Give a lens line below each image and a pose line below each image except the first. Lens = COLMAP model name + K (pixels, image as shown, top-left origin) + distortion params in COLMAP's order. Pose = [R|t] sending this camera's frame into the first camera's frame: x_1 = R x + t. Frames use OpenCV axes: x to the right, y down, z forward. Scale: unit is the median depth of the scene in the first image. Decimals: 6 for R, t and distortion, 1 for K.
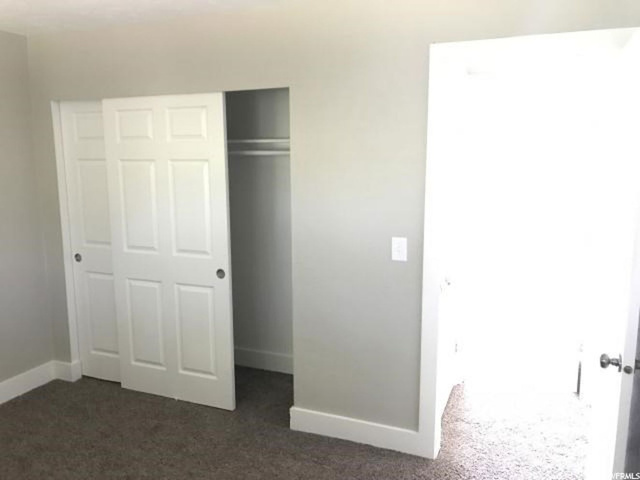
lens RADIAL K [[525.4, 0, 320.6], [0, 525.4, 236.5], [0, 0, 1]] dist [0.034414, -0.037052]
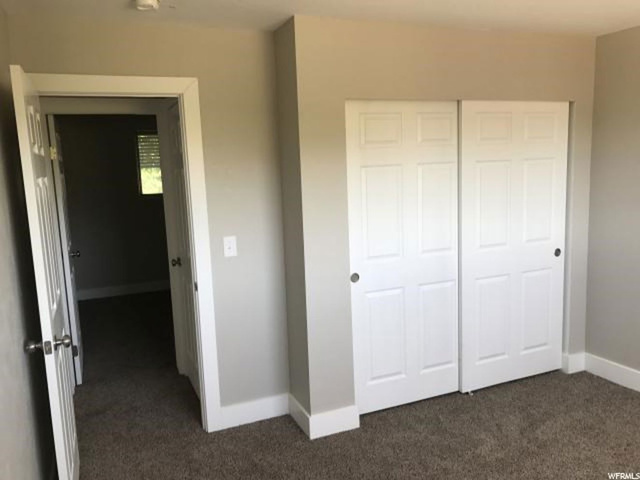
lens RADIAL K [[525.4, 0, 320.6], [0, 525.4, 236.5], [0, 0, 1]] dist [0.034414, -0.037052]
pose [[0.693124, -0.128782, 0.709221, -1.241113], [0.144094, 0.988806, 0.038726, -0.080079], [-0.706269, 0.075352, 0.703922, 0.485821]]
